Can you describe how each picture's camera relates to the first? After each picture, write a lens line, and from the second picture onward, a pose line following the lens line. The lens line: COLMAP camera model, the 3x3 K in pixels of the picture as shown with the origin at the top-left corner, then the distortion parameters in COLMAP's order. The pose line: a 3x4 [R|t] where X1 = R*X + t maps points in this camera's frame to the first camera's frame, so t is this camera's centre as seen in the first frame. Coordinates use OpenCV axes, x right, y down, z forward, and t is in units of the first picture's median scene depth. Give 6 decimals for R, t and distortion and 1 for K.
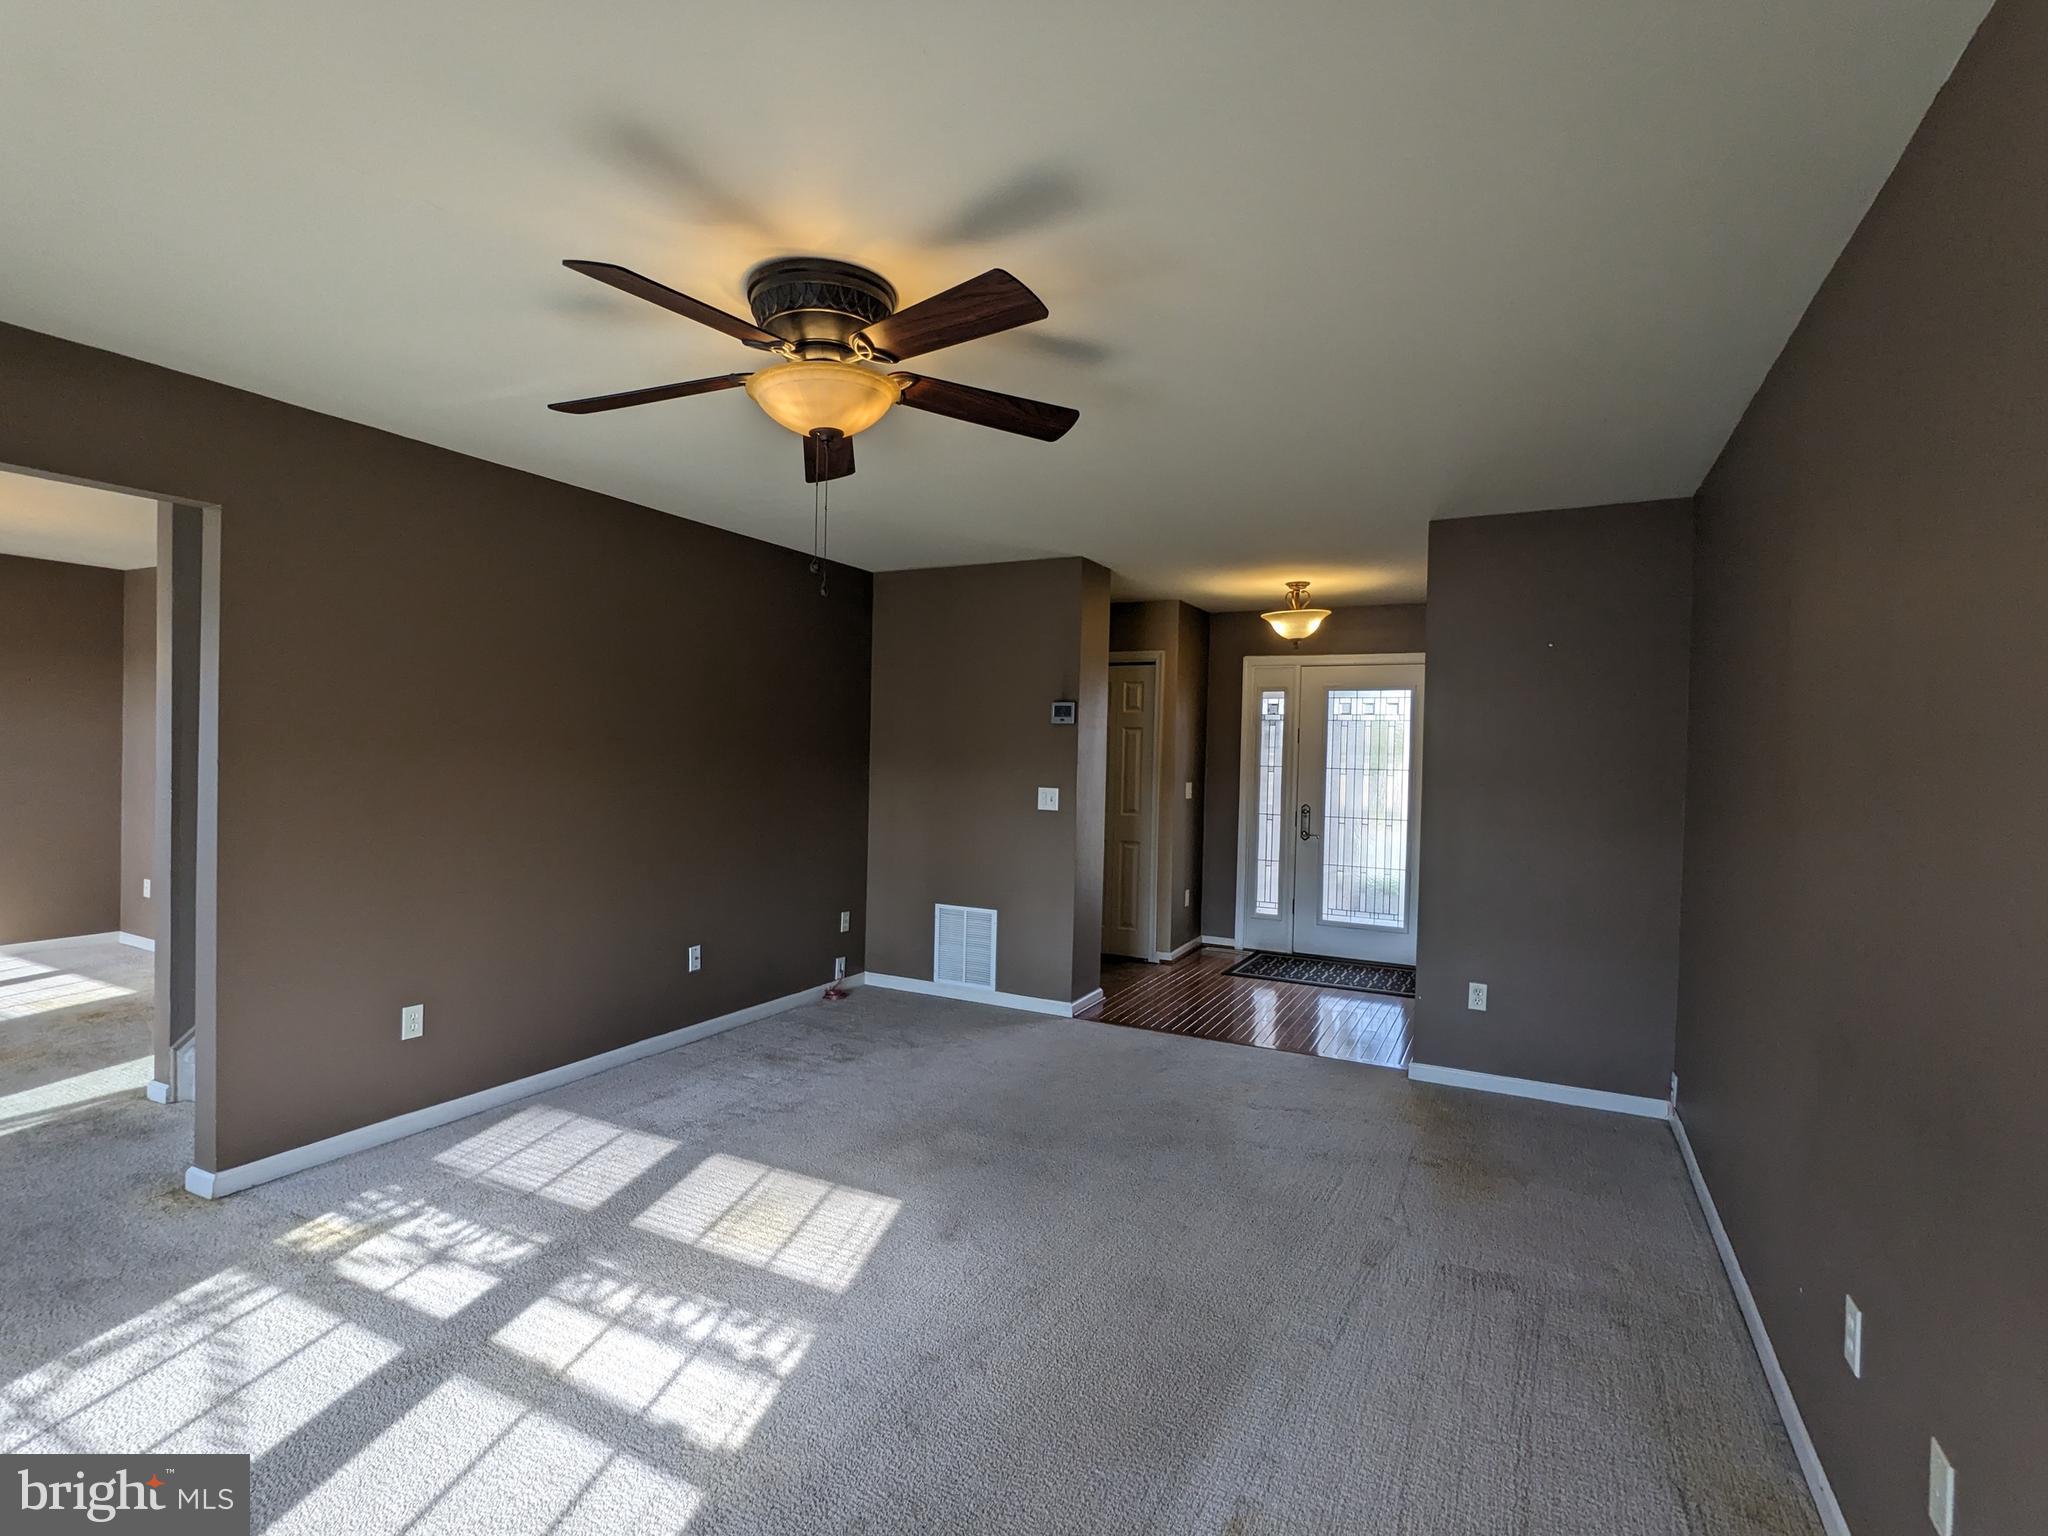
lens RADIAL K [[958.8, 0, 1024.0], [0, 958.8, 768.0], [0, 0, 1]] dist [-0.001264, 0.000478]
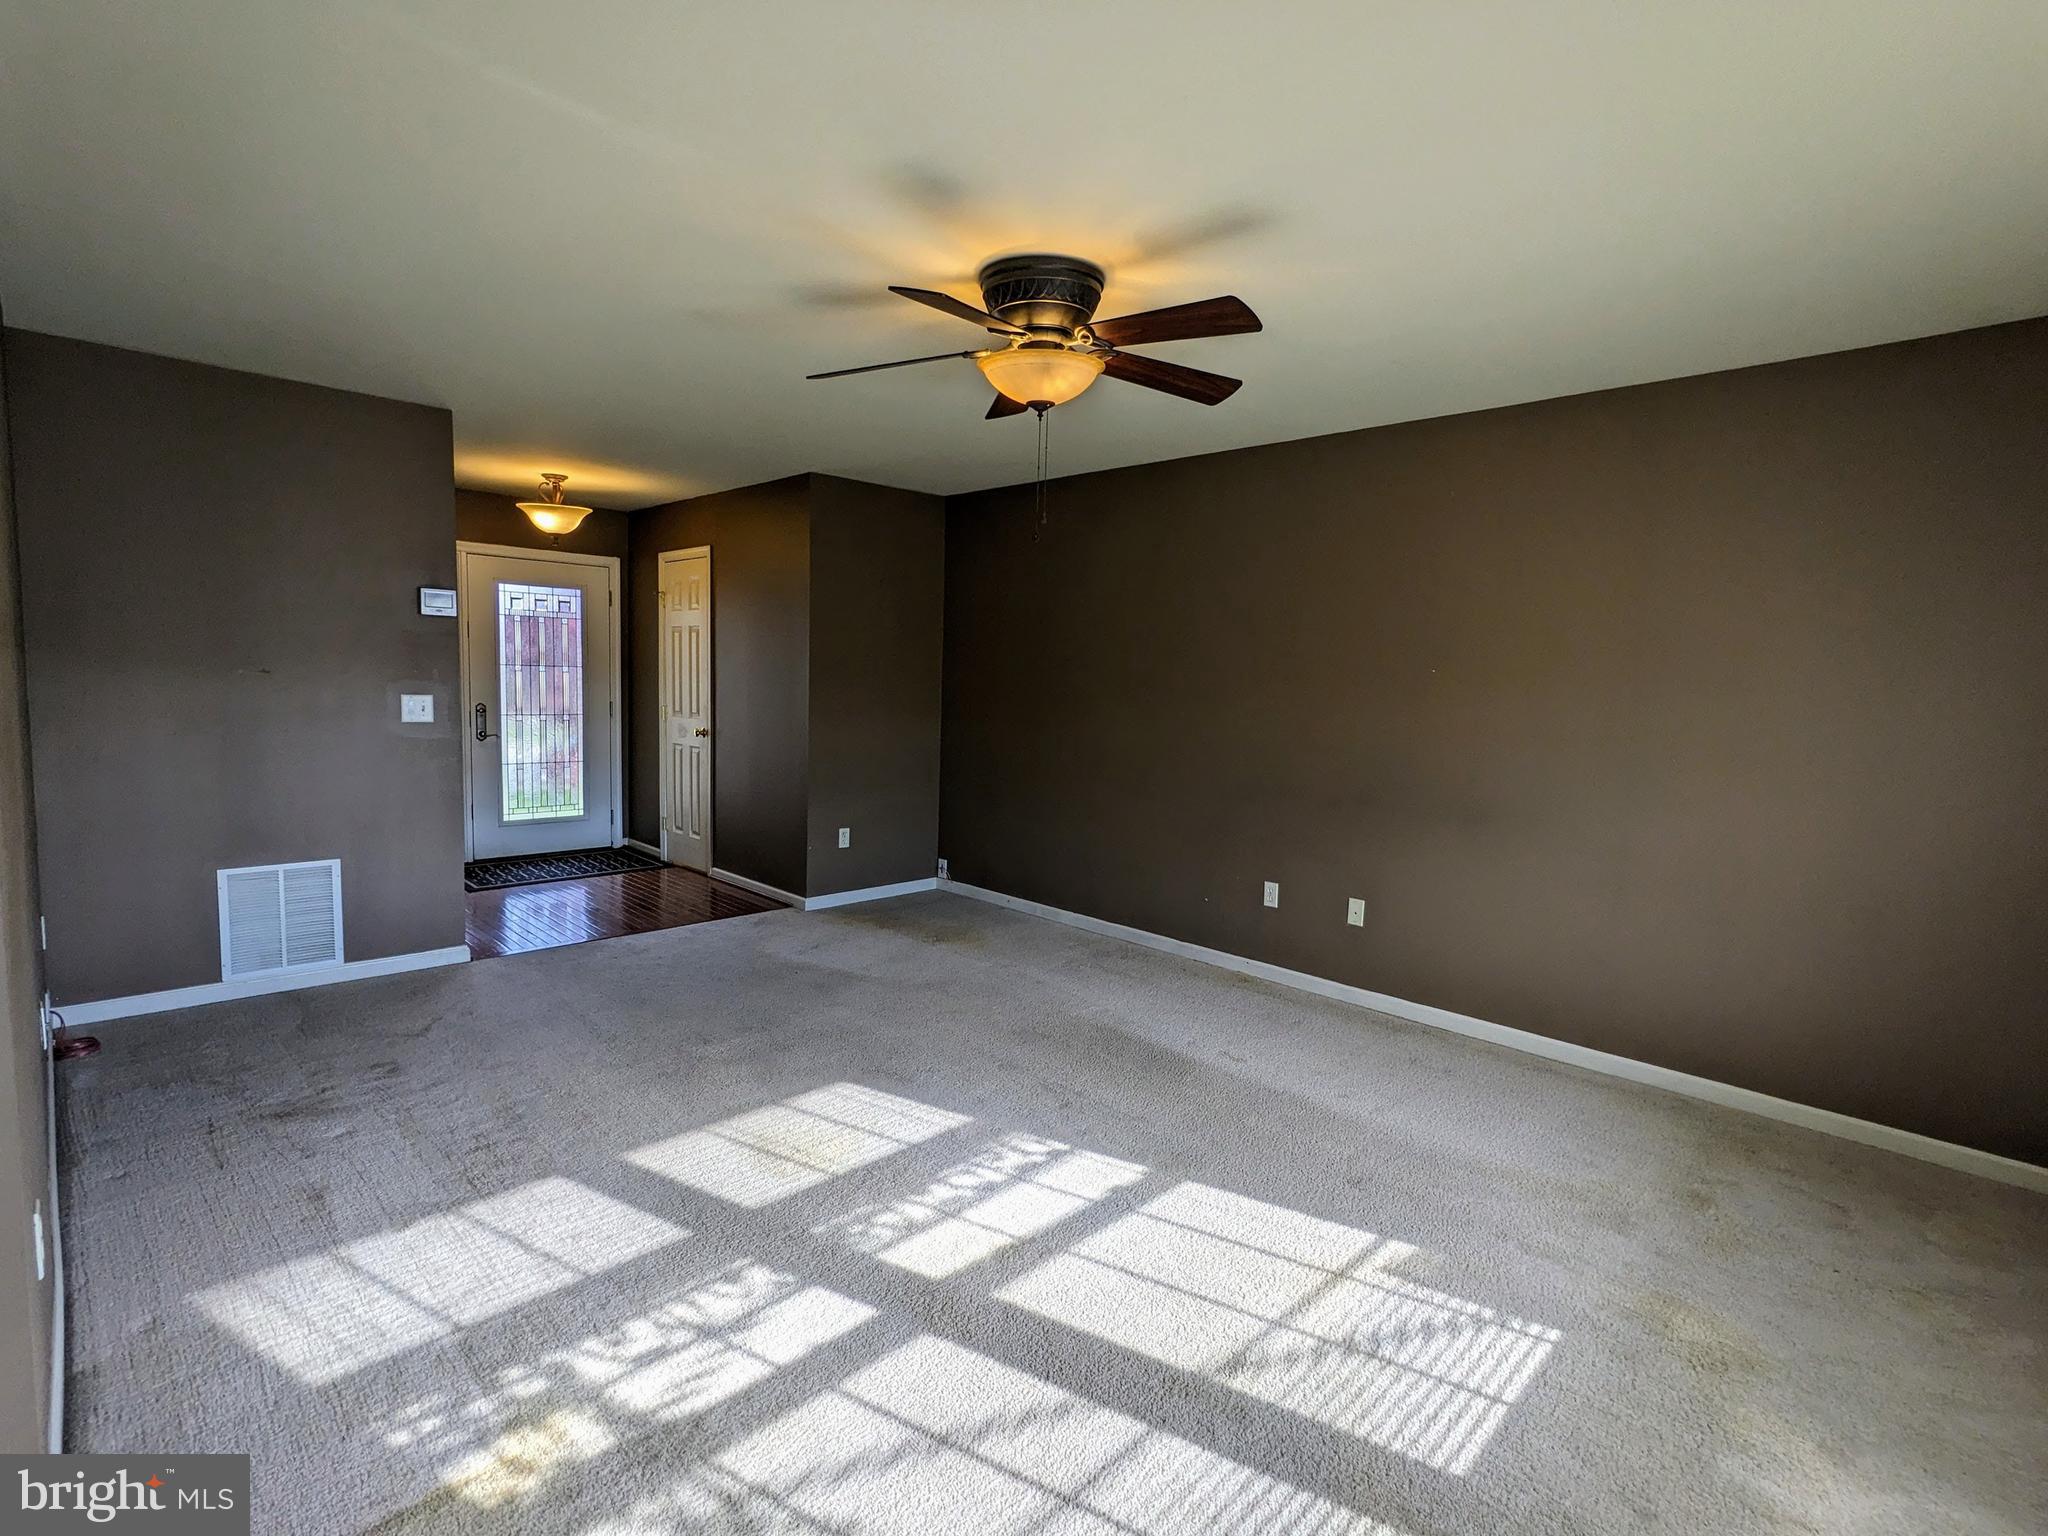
lens RADIAL K [[943.5, 0, 1023.5], [0, 943.5, 774.8], [0, 0, 1]] dist [0.000642, 0.000423]
pose [[0.339468, -0.113079, 0.933796, -0.971628], [-0.009500, 0.992285, 0.123615, -0.029253], [-0.940570, -0.050834, 0.335774, 0.436694]]
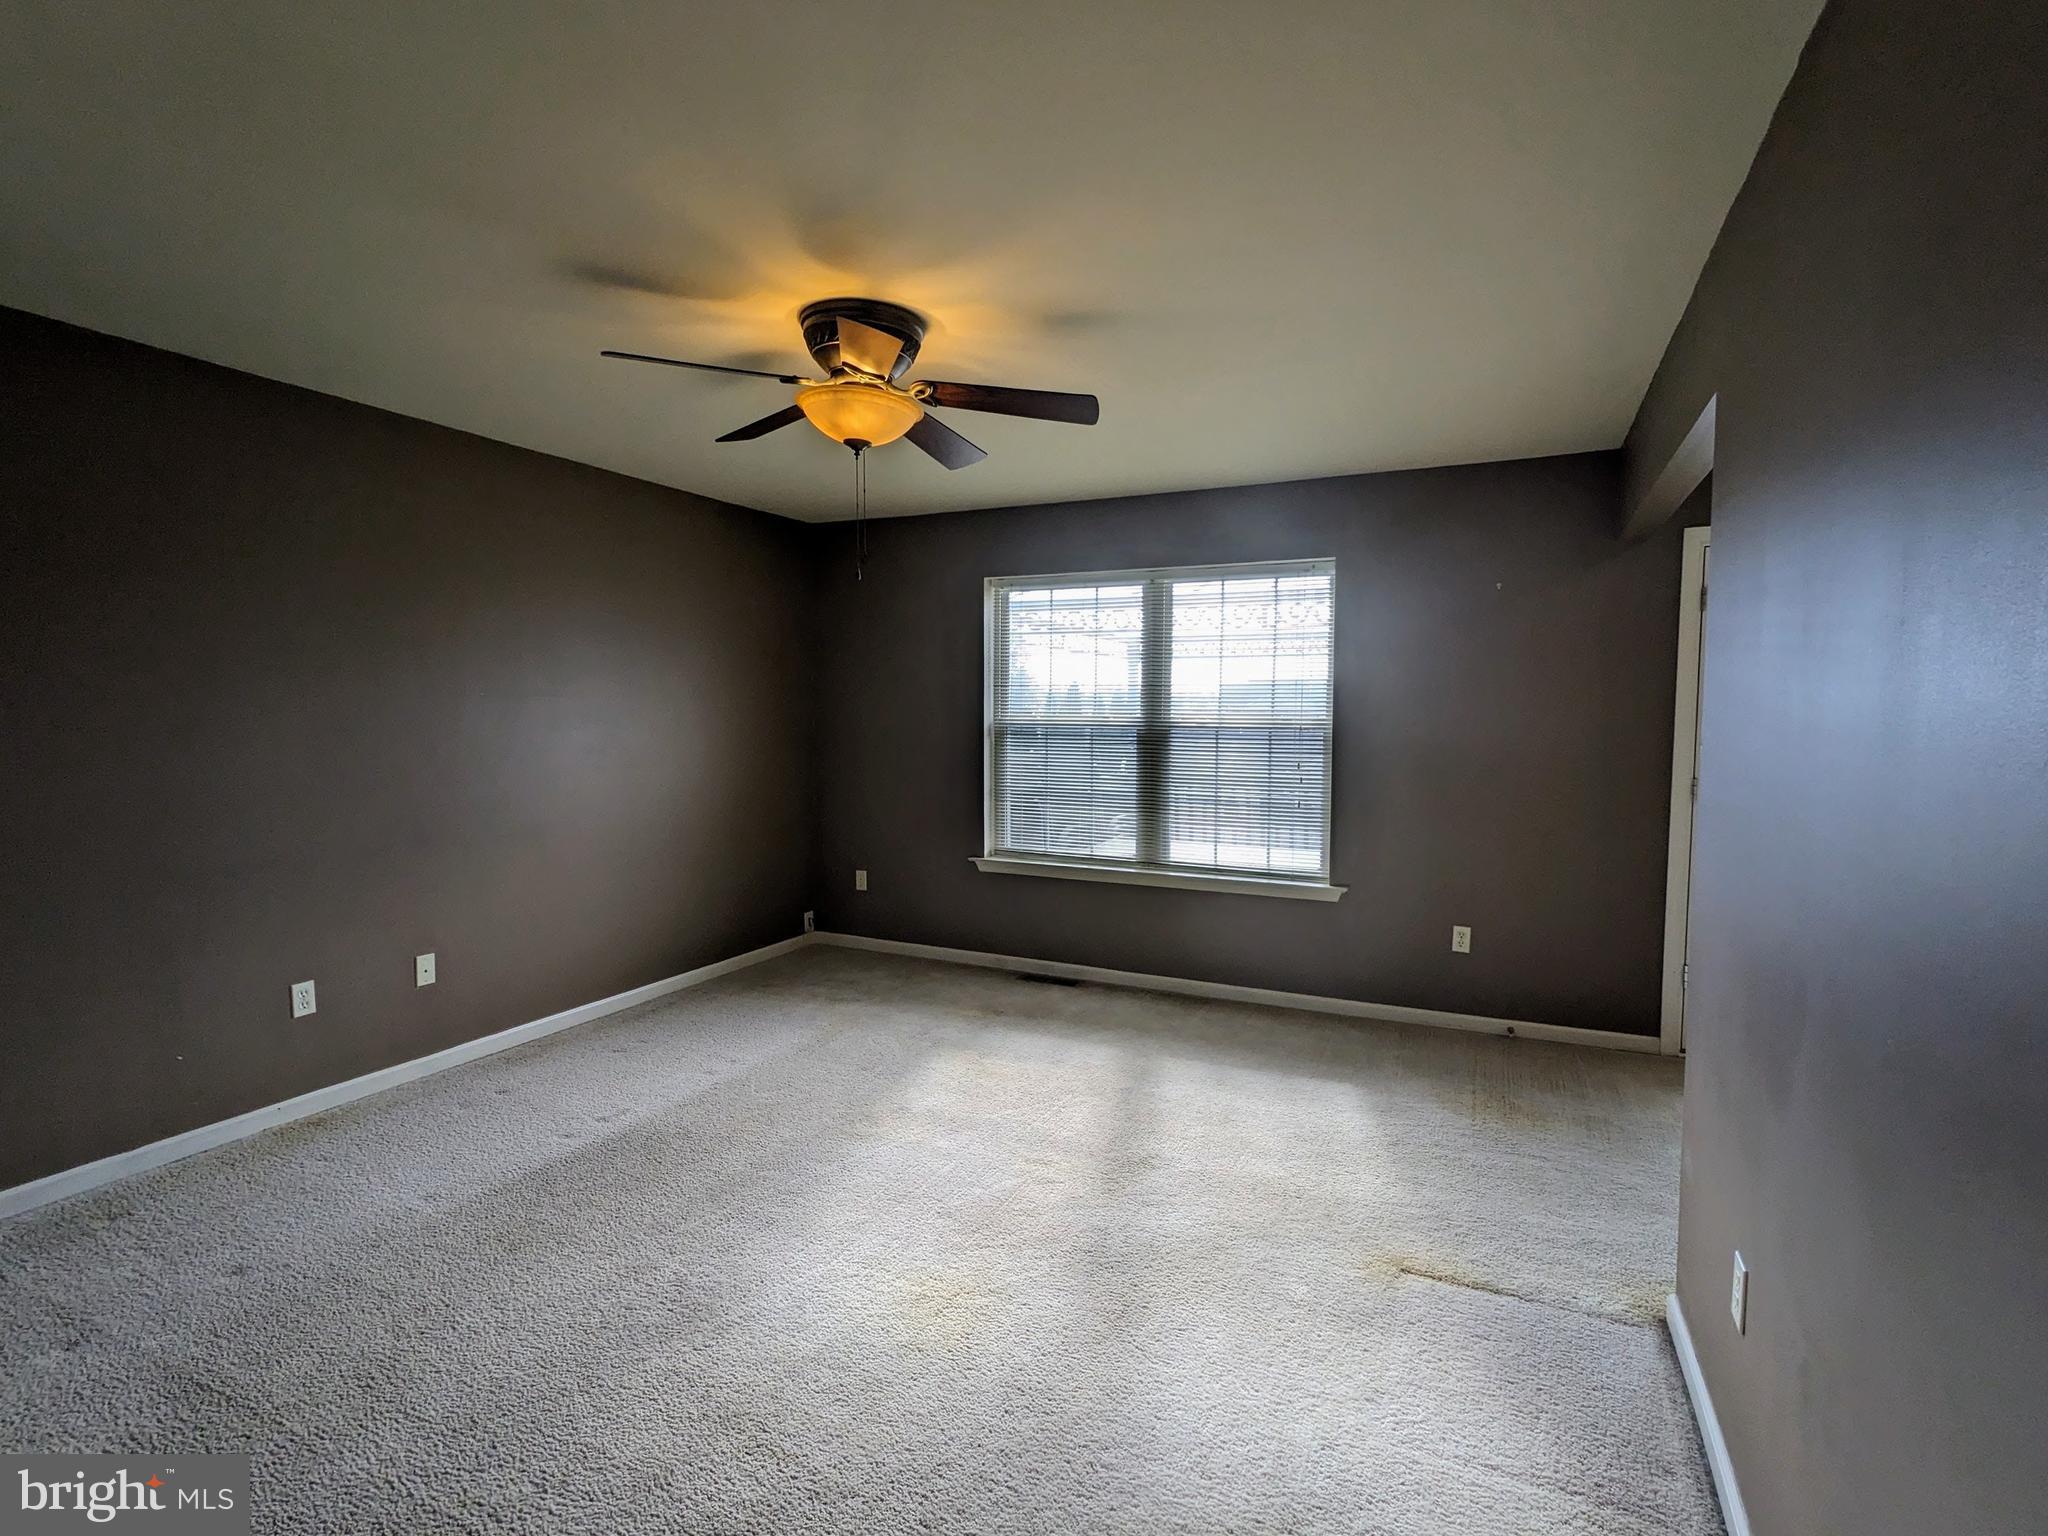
lens RADIAL K [[983.8, 0, 1027.6], [0, 983.8, 770.4], [0, 0, 1]] dist [-0.001426, 0.001950]
pose [[-0.999304, -0.035675, 0.010938, -0.331940], [-0.034729, 0.996418, 0.077099, -0.040678], [-0.013650, 0.076666, -0.996963, 1.619141]]
